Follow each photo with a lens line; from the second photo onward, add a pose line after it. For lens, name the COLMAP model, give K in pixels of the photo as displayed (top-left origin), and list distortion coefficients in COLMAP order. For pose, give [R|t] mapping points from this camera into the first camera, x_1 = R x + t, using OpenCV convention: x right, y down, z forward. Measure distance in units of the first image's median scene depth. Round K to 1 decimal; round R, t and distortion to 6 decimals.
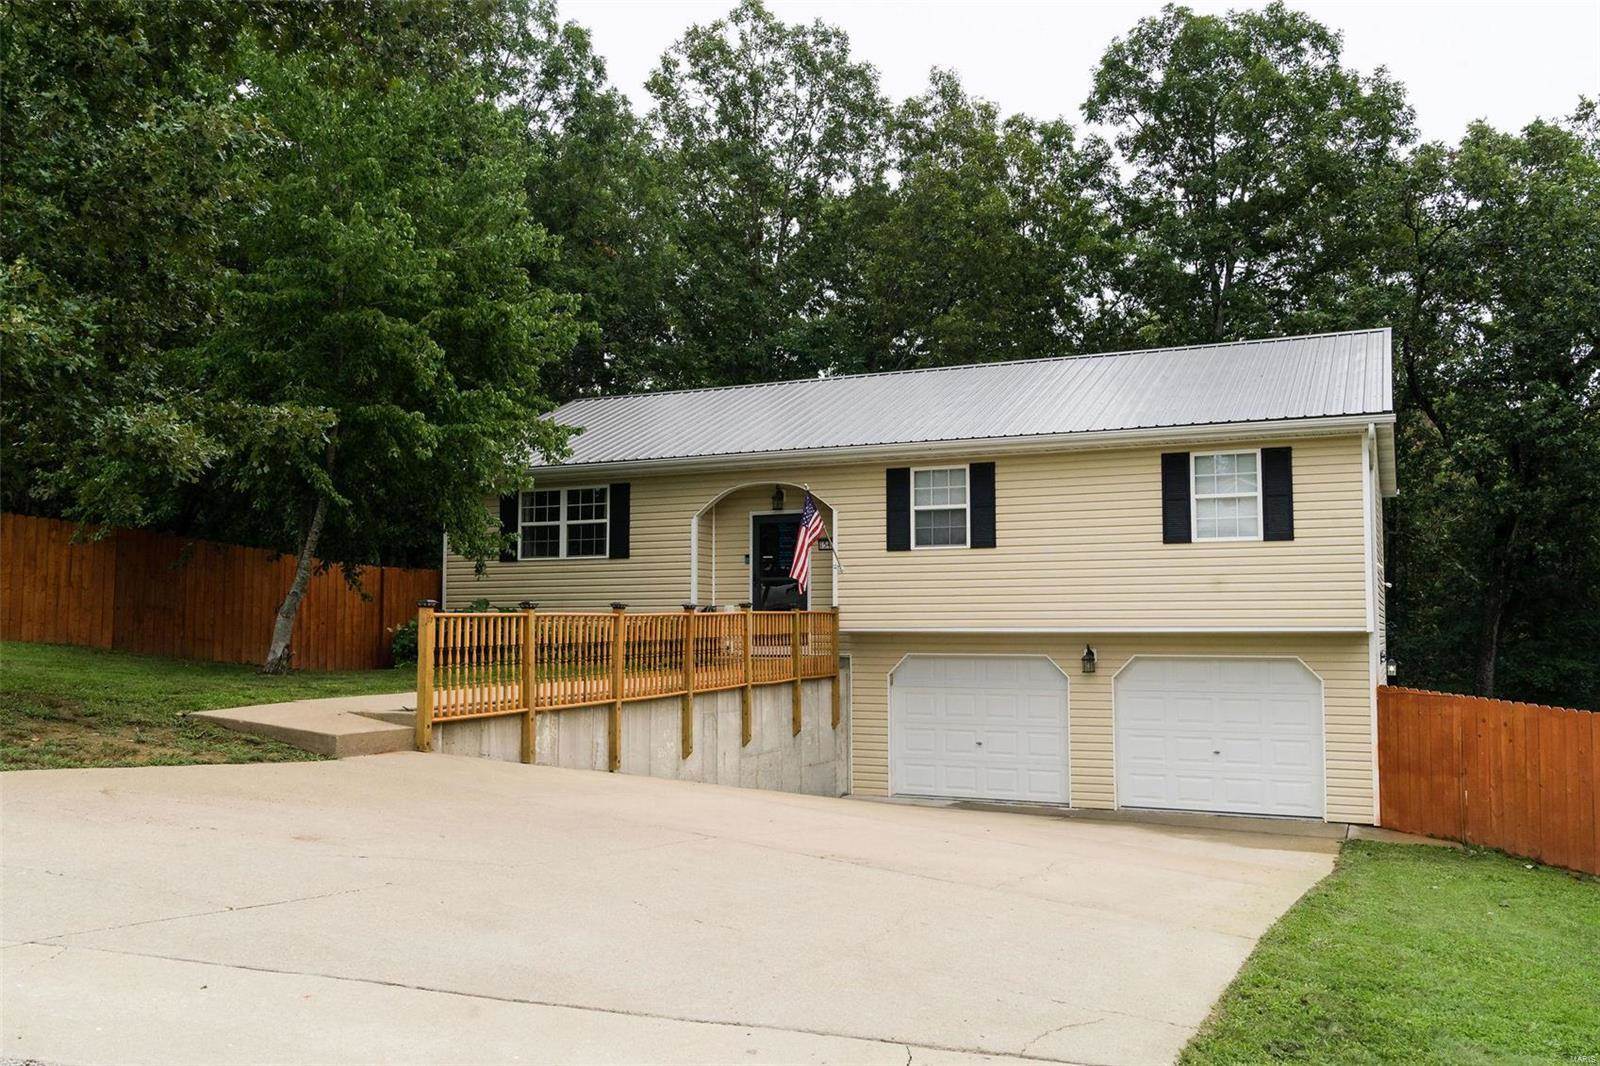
lens RADIAL K [[1304.9, 0, 807.5], [0, 1304.9, 534.8], [0, 0, 1]] dist [-0.003785, 0.004780]
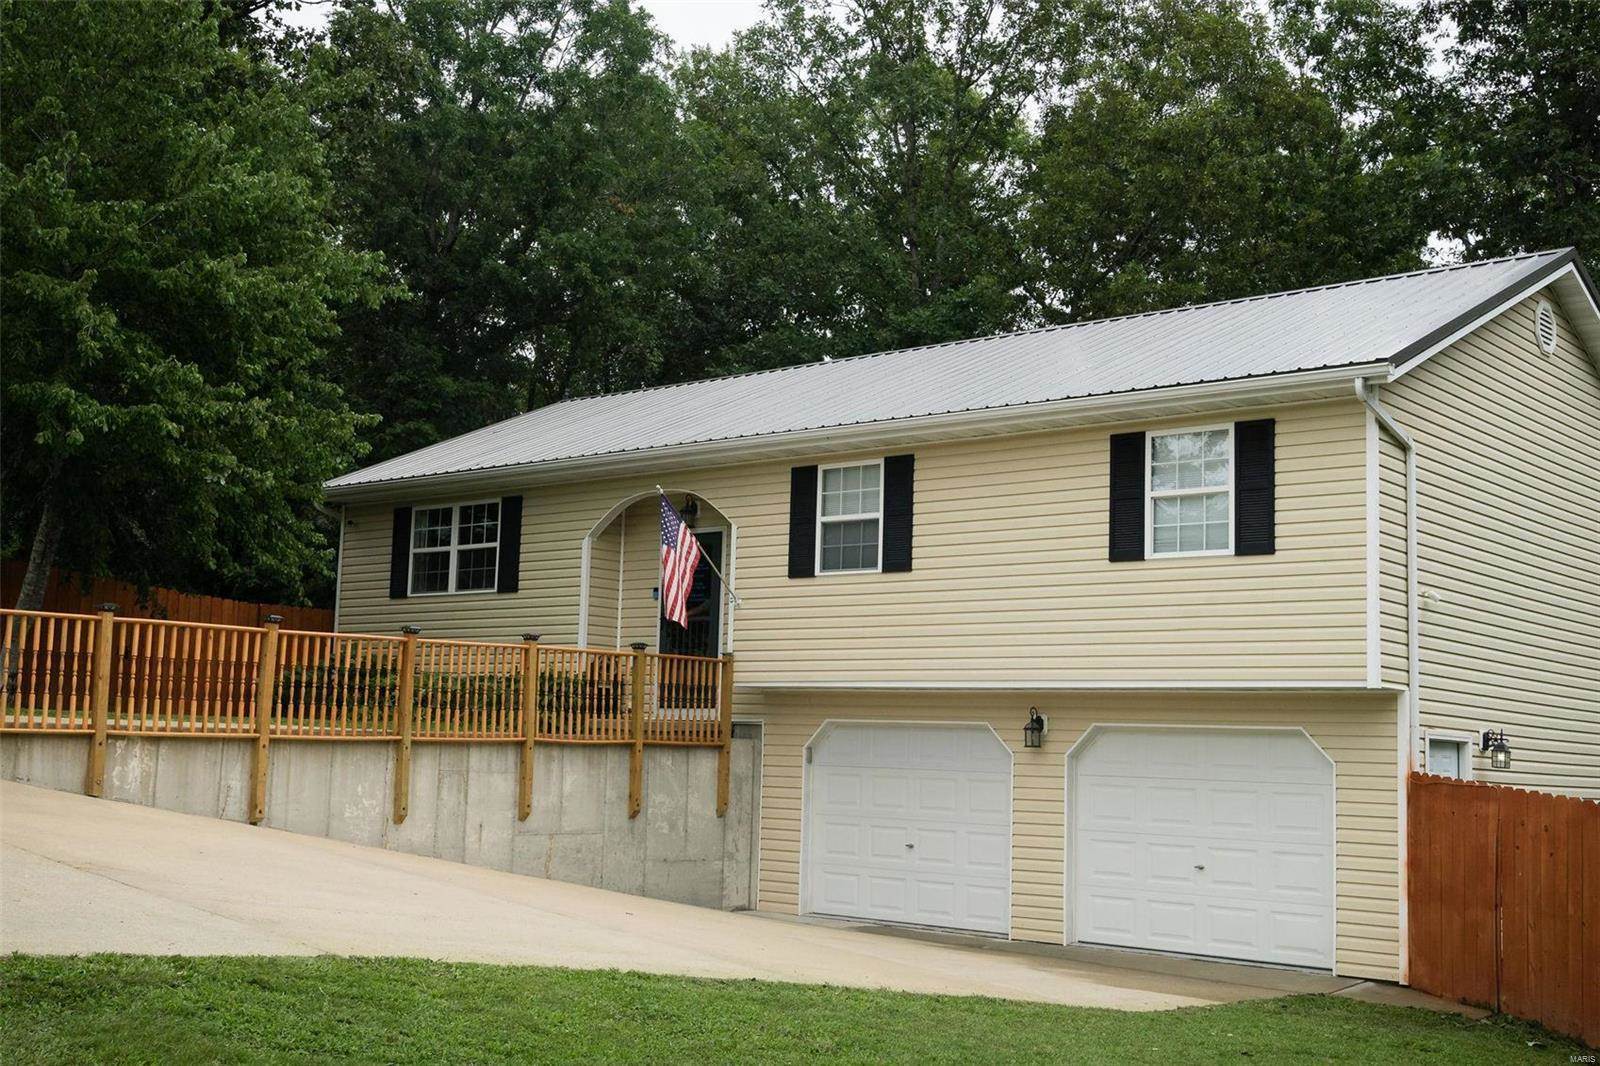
lens RADIAL K [[1835.6, 0, 726.8], [0, 1835.6, 532.7], [0, 0, 1]] dist [0.013592, 0.016517]
pose [[0.953820, -0.003007, -0.300362, 0.342522], [-0.012702, 0.998652, -0.050334, 0.039773], [0.300109, 0.051825, 0.952496, -0.004689]]
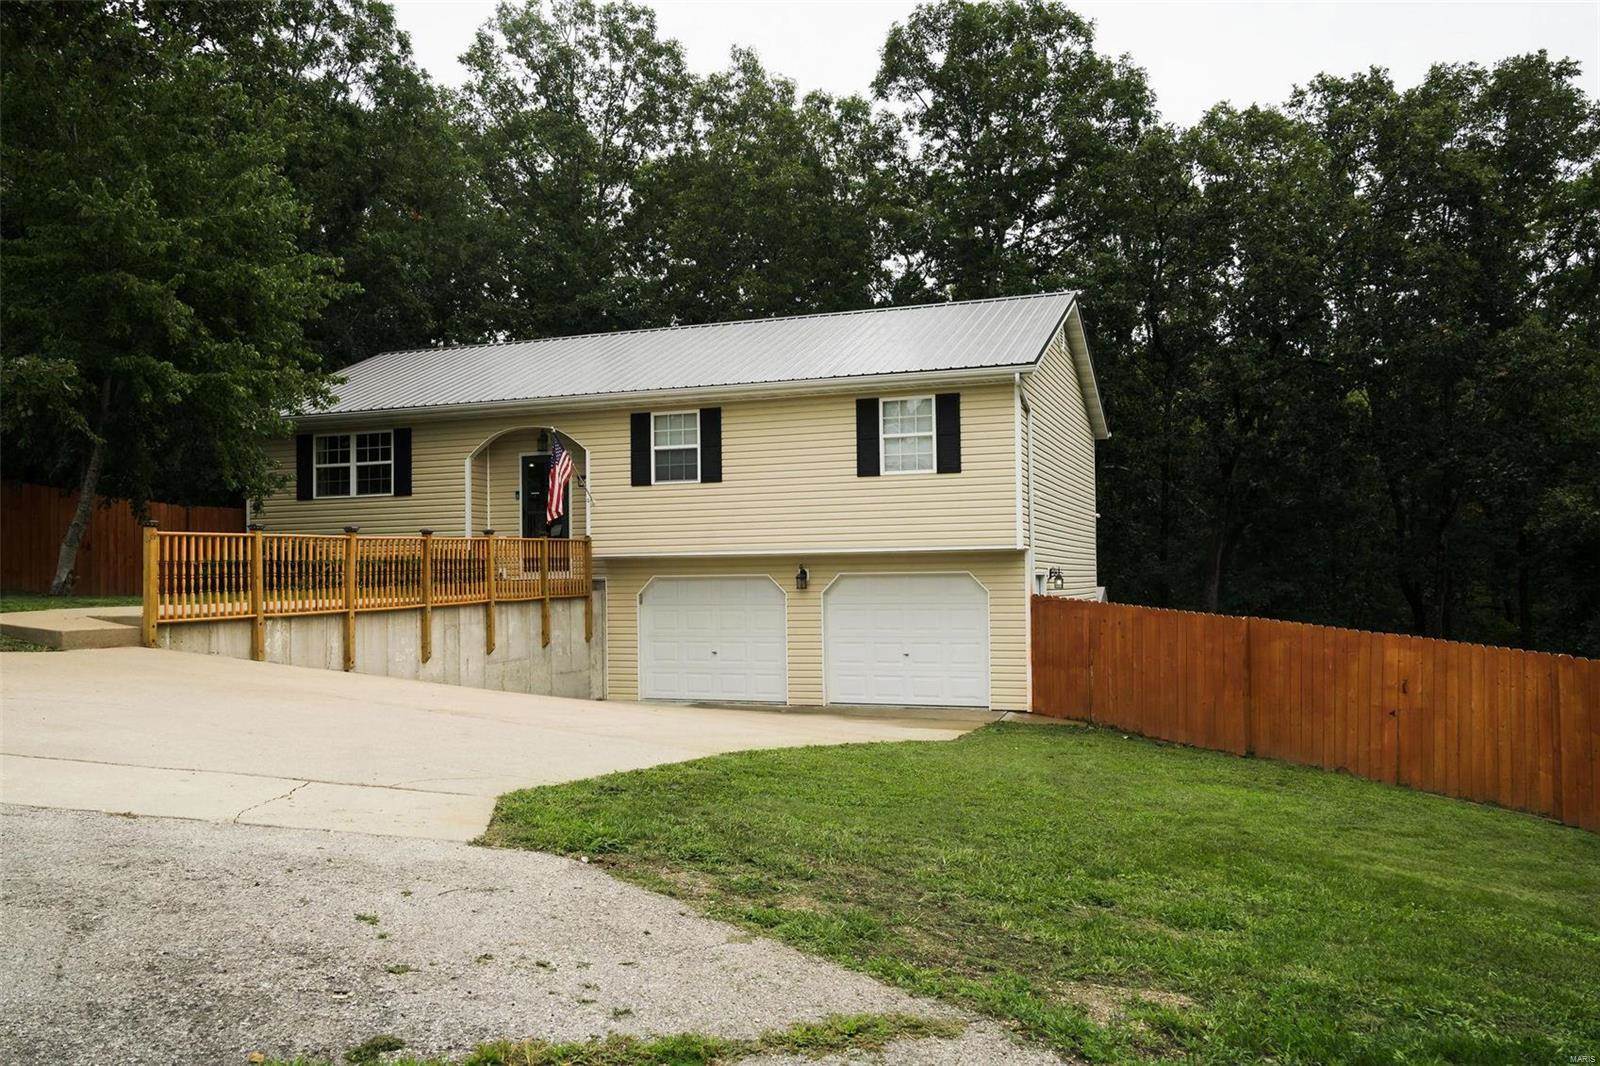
lens RADIAL K [[1253.7, 0, 794.3], [0, 1253.7, 539.4], [0, 0, 1]] dist [-0.001586, 0.002970]
pose [[0.997209, -0.010126, 0.073969, 0.121990], [0.006995, 0.999074, 0.042455, 0.013507], [-0.074331, -0.041819, 0.996356, -0.105227]]
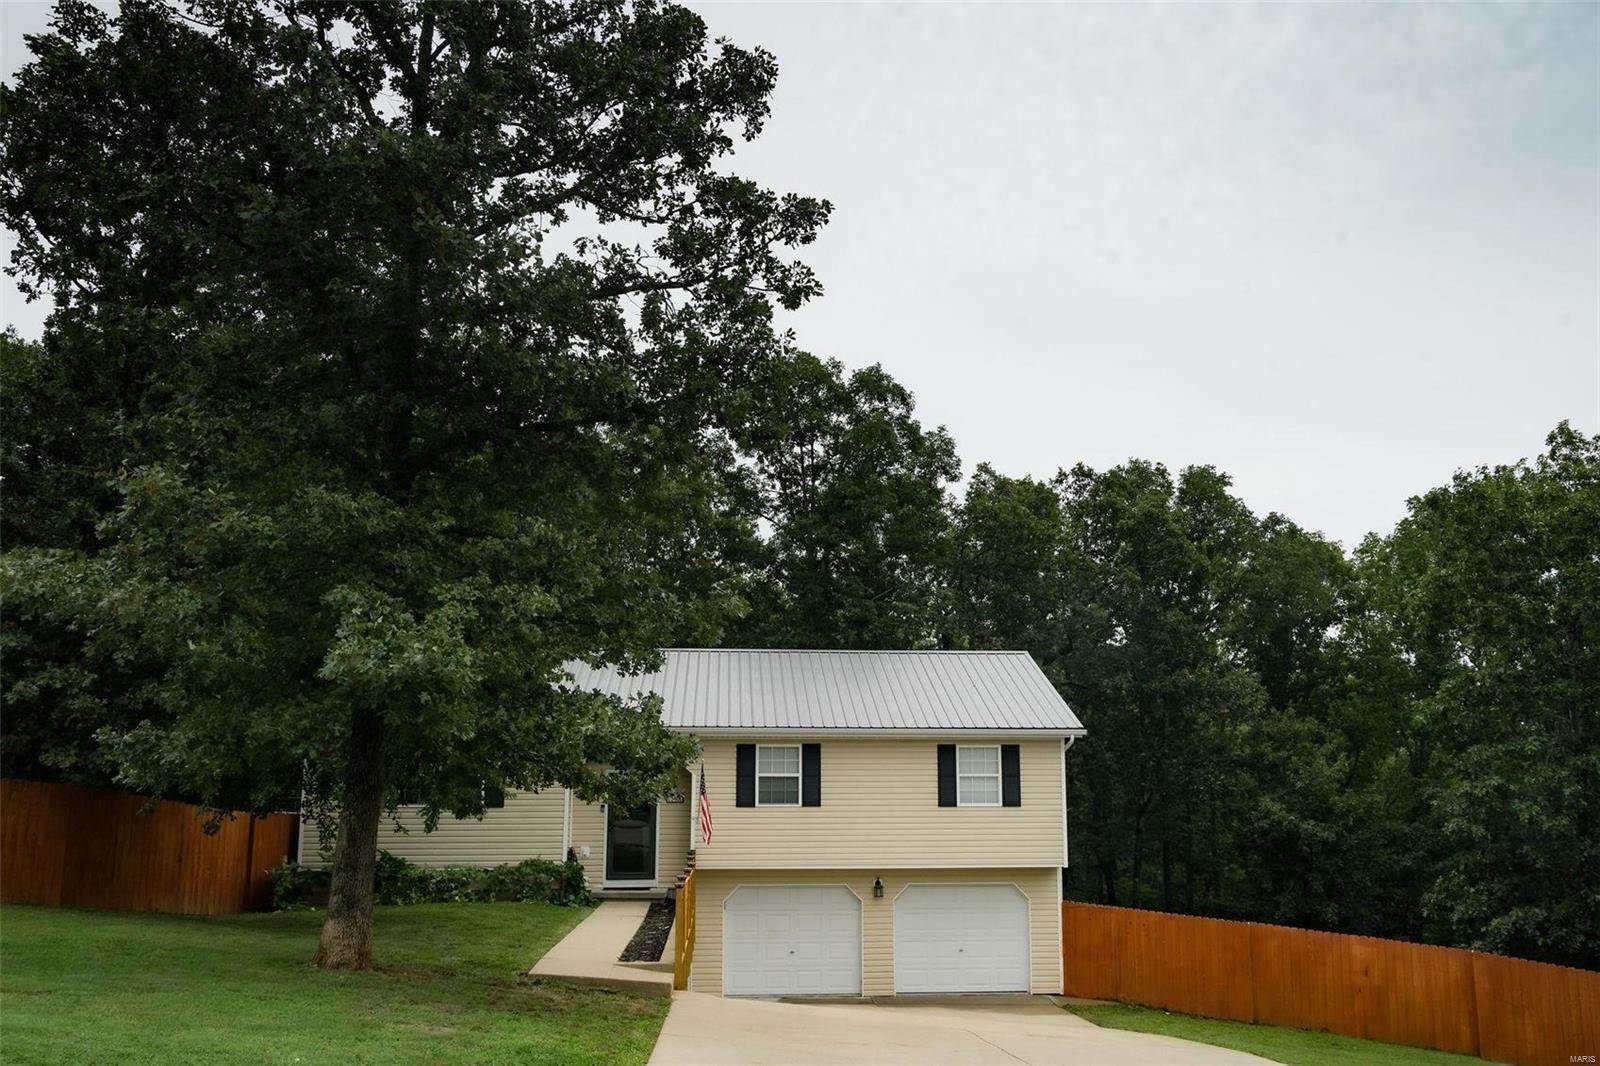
lens RADIAL K [[1304.5, 0, 838.6], [0, 1304.5, 536.2], [0, 0, 1]] dist [-0.014553, -0.003280]
pose [[0.870868, 0.095164, 0.482217, -0.516911], [-0.034550, 0.990503, -0.133077, -0.088141], [-0.490301, 0.099232, 0.865885, -0.227697]]
